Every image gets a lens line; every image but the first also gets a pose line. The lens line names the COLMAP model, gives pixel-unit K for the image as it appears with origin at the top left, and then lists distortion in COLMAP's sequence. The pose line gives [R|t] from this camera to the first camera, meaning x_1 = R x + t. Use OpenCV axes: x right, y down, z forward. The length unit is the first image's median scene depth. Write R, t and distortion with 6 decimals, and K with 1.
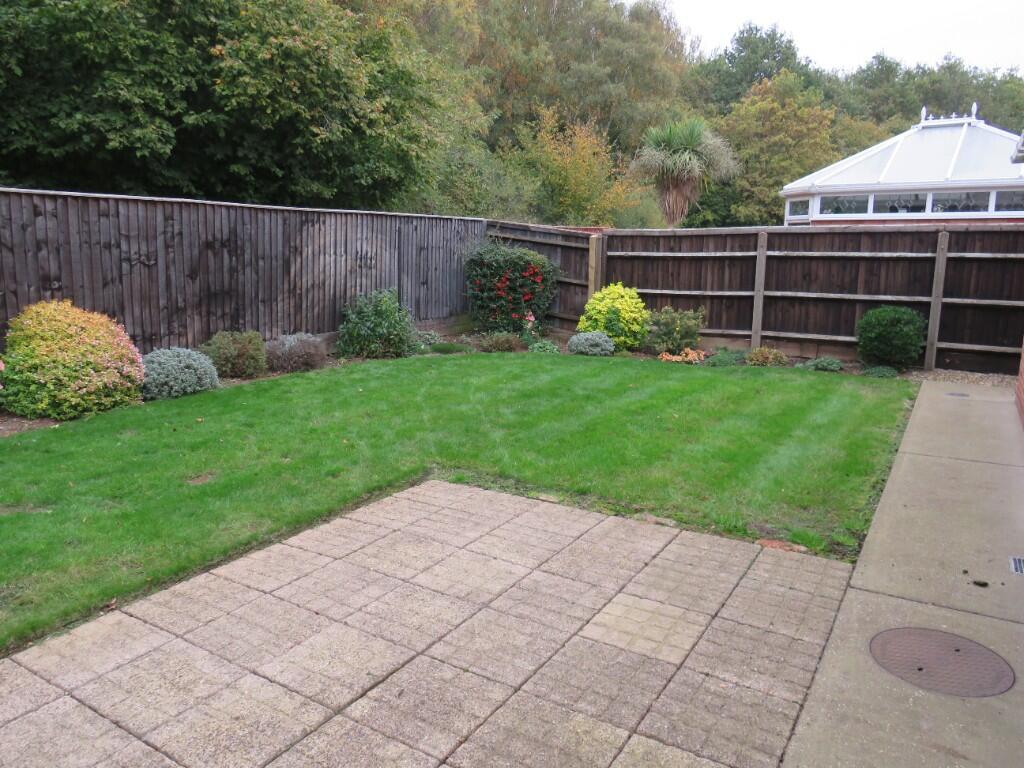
lens RADIAL K [[760.8, 0, 512.0], [0, 760.8, 384.0], [0, 0, 1]] dist [-0.004635, -0.001944]
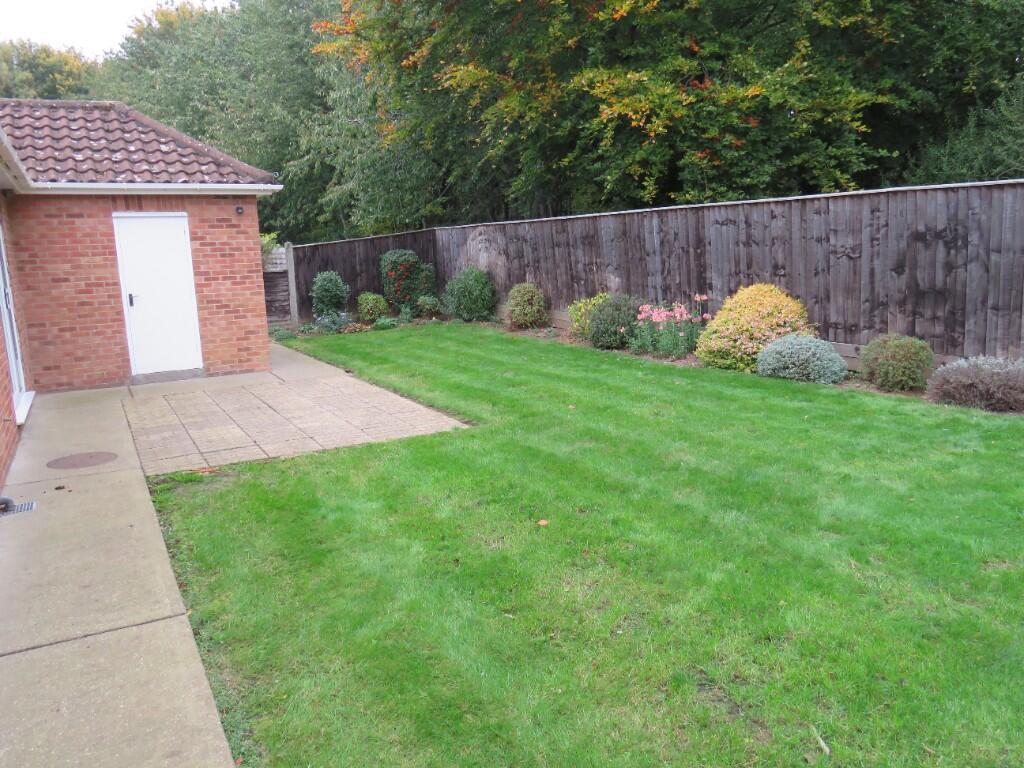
lens RADIAL K [[760.8, 0, 512.0], [0, 760.8, 384.0], [0, 0, 1]] dist [-0.004635, -0.001944]
pose [[-0.476891, 0.168380, -0.862684, 0.648448], [-0.126086, 0.958224, 0.256728, -0.194655], [0.869872, 0.231203, -0.435738, 1.064153]]
